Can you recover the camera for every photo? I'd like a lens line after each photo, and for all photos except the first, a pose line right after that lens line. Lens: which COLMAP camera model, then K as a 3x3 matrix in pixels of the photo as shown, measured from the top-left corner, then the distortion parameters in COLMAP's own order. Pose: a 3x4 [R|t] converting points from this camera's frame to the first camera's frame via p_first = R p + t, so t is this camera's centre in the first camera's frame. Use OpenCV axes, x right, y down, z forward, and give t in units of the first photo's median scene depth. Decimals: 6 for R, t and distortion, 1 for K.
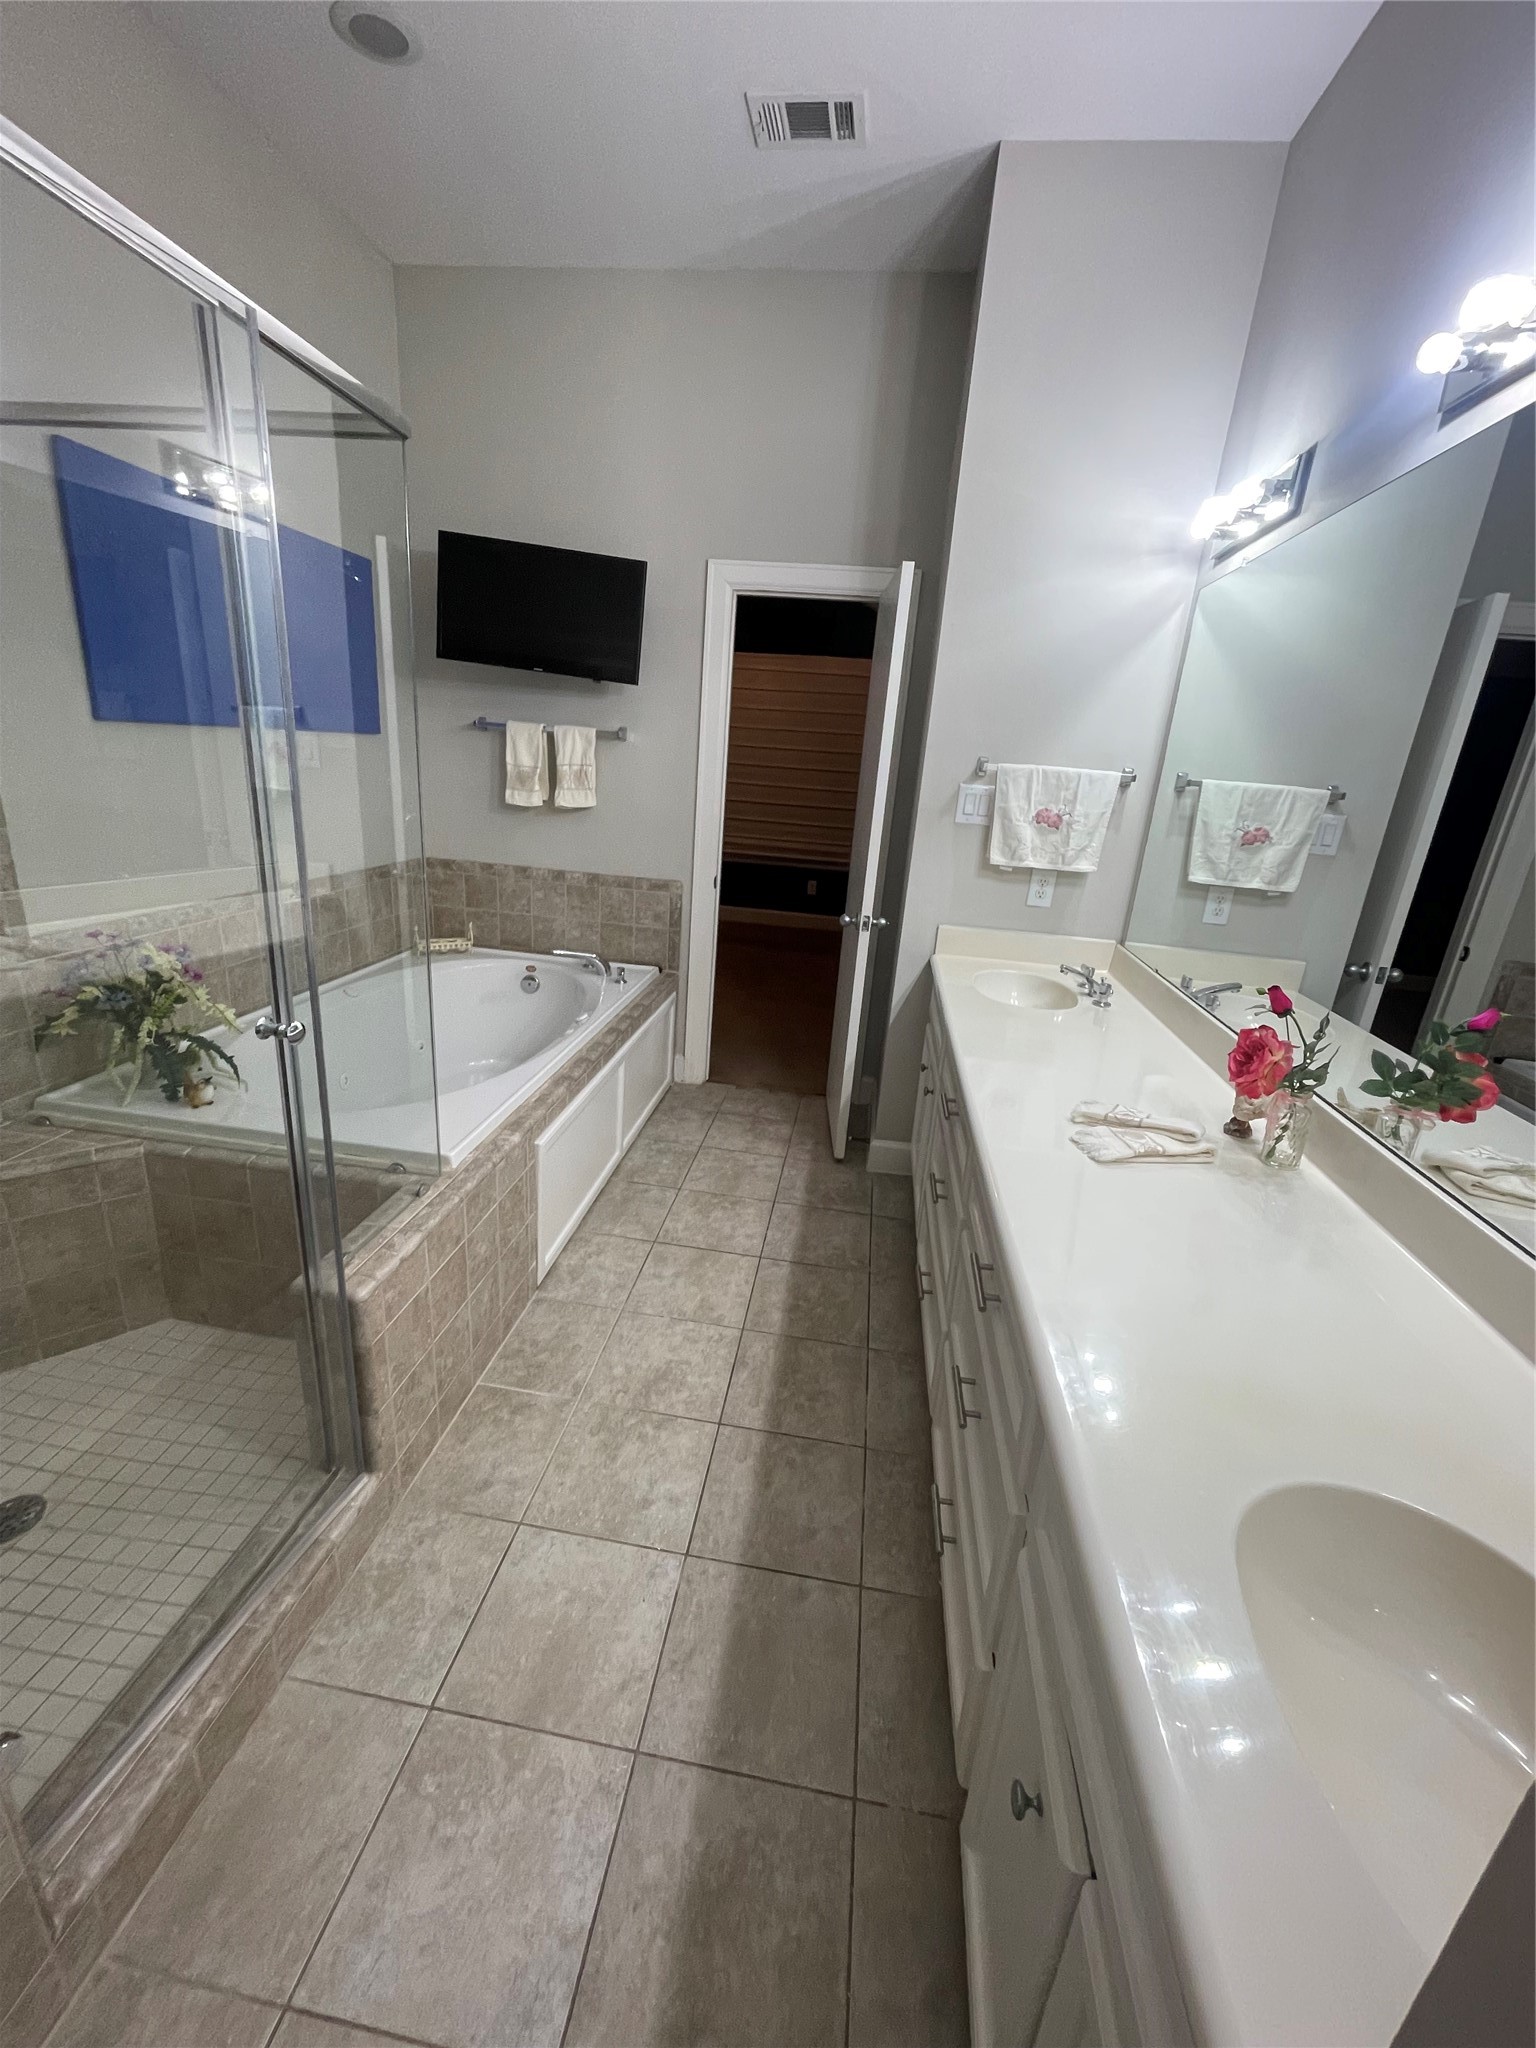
lens RADIAL K [[826.2, 0, 768.0], [0, 826.2, 1024.0], [0, 0, 1]] dist [-0.007323, 0.000191]
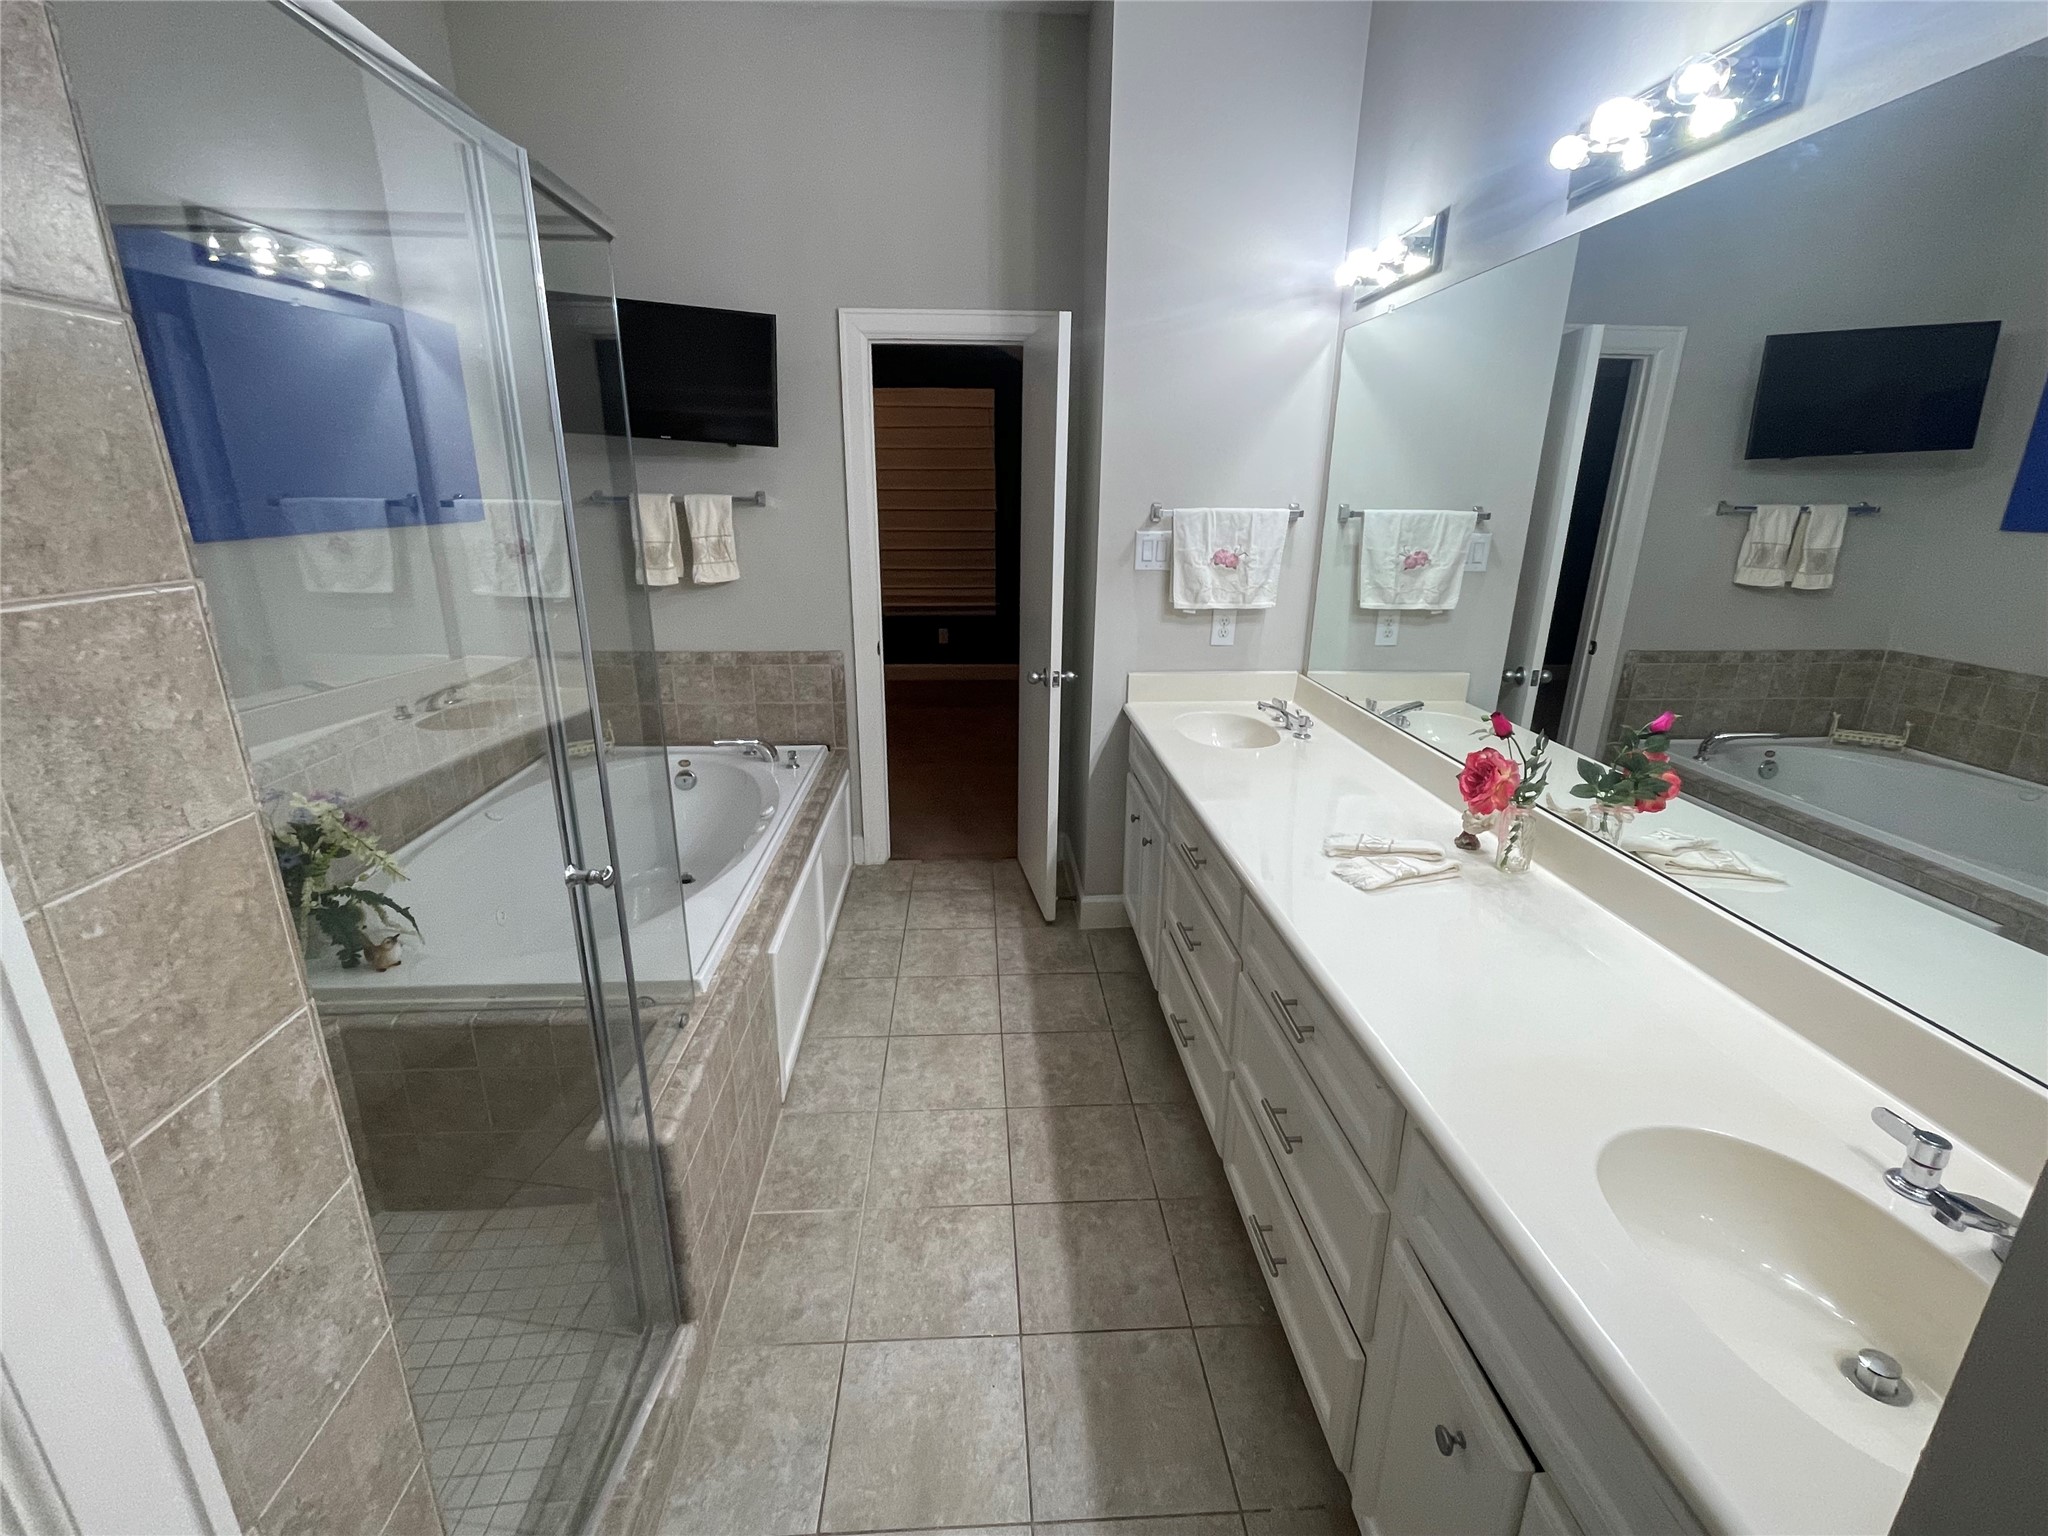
lens RADIAL K [[906.4, 0, 1022.5], [0, 906.4, 777.6], [0, 0, 1]] dist [0.000731, -0.008357]
pose [[0.979358, -0.121069, 0.161866, -0.138640], [0.120371, 0.992628, 0.014151, -0.032978], [-0.162386, 0.005625, 0.986711, -0.067460]]
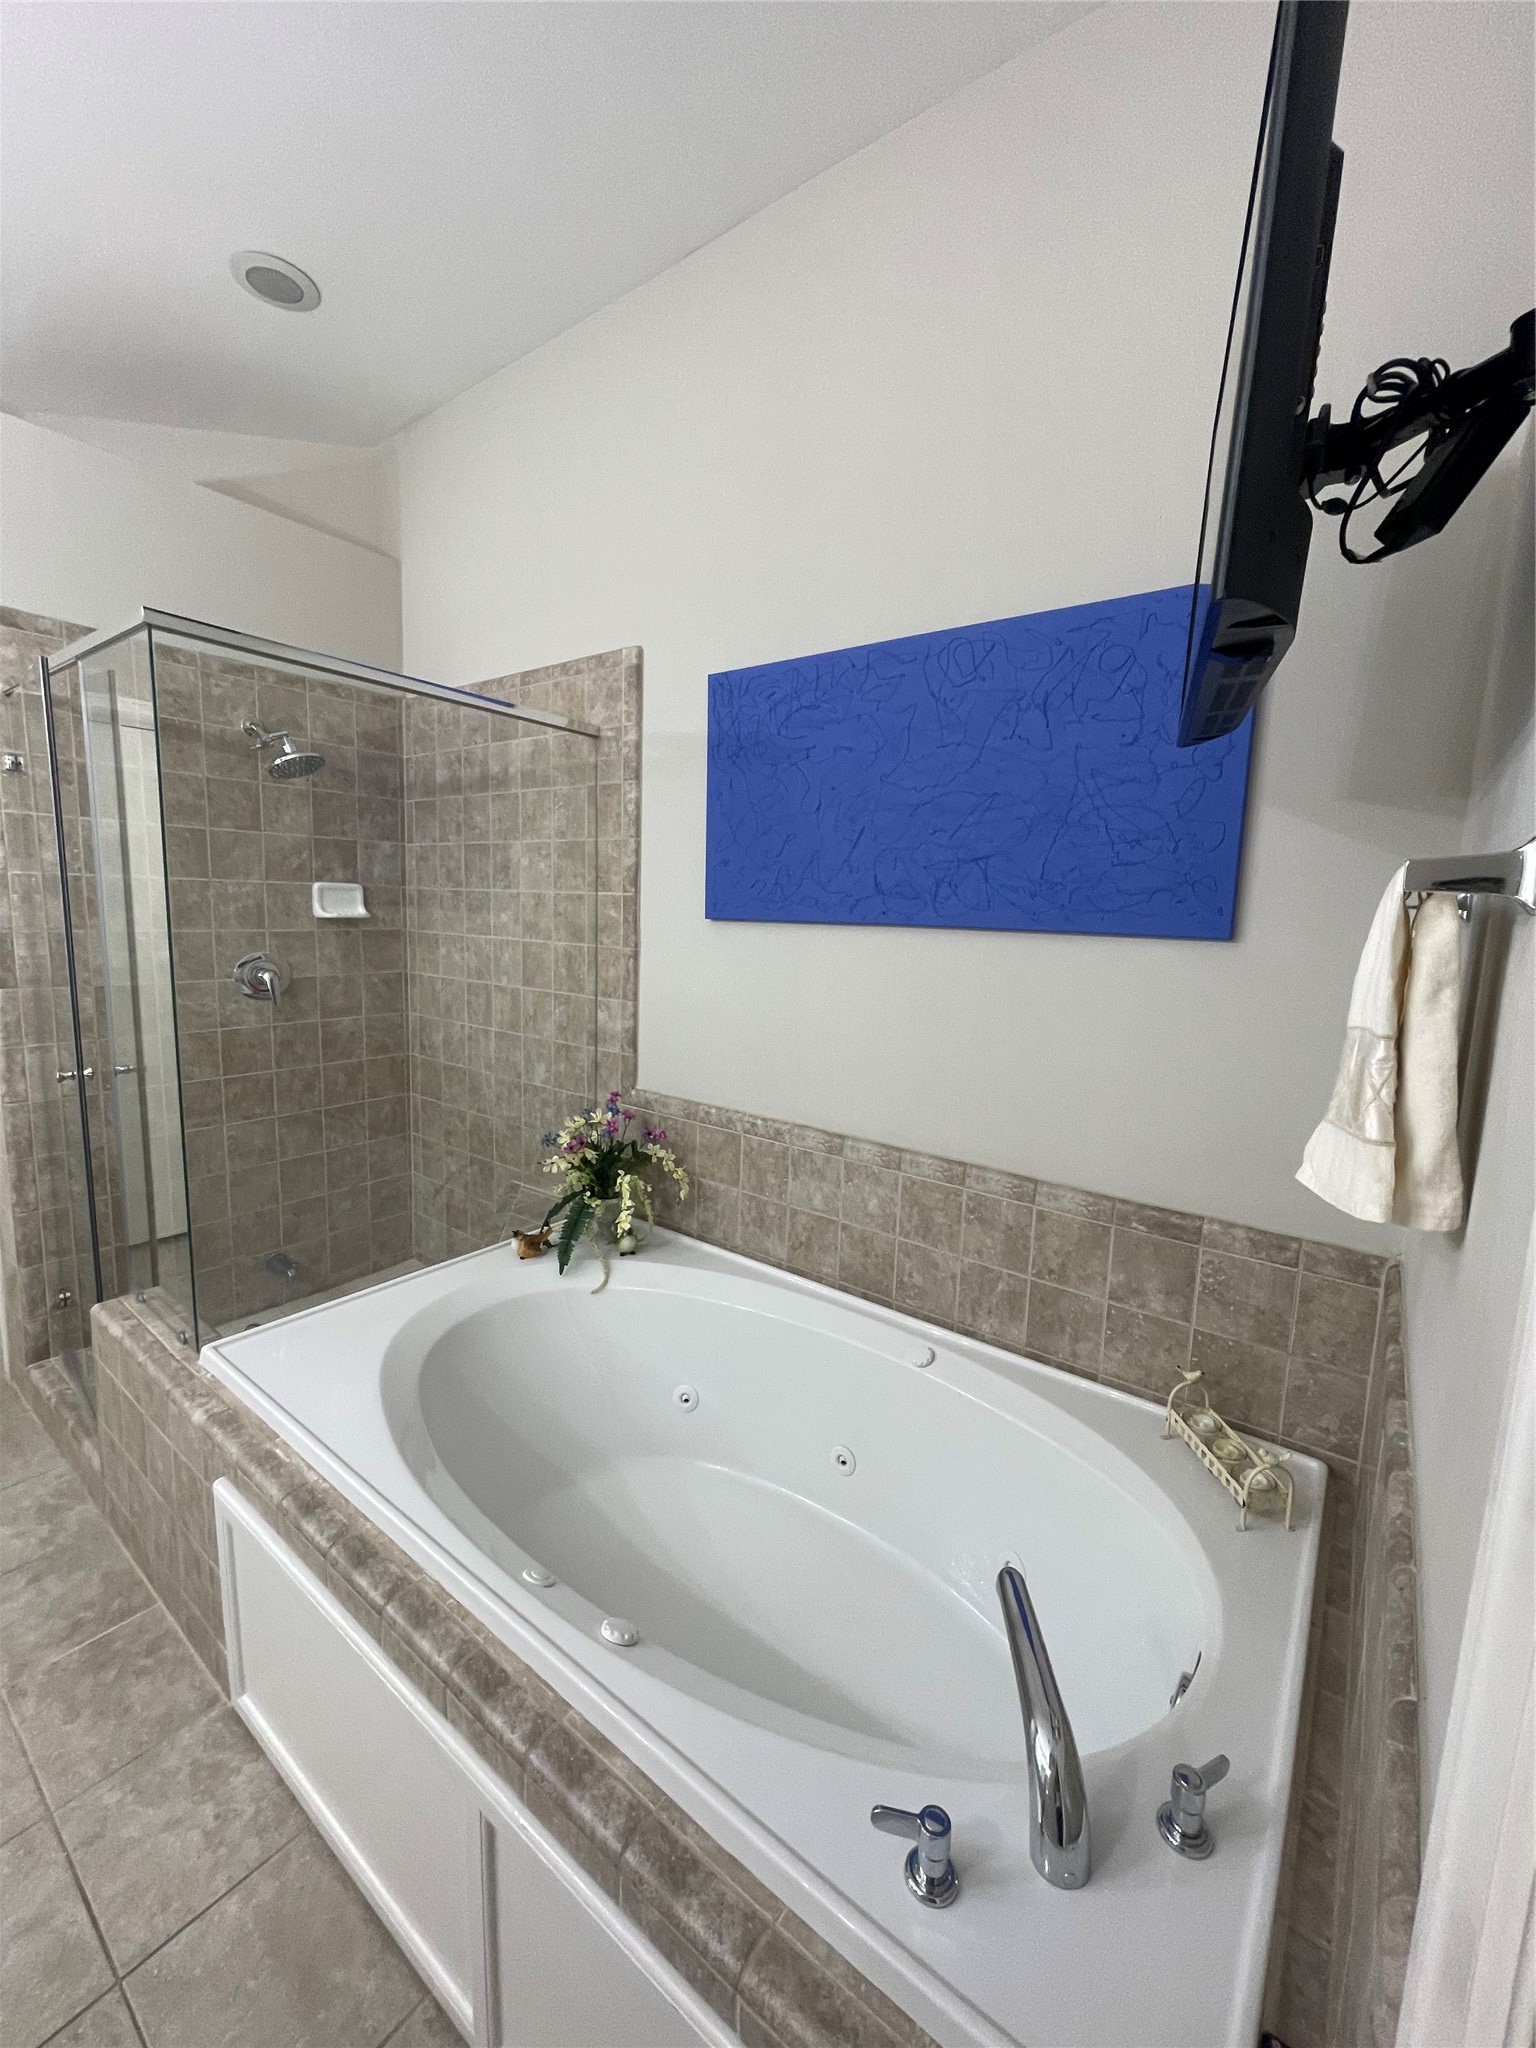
lens RADIAL K [[826.2, 0, 768.0], [0, 826.2, 1024.0], [0, 0, 1]] dist [-0.007323, 0.000191]
pose [[-0.487385, 0.023245, -0.872878, 0.064309], [-0.340236, 0.915582, 0.214358, -0.459846], [0.804174, 0.401459, -0.438332, 1.457414]]
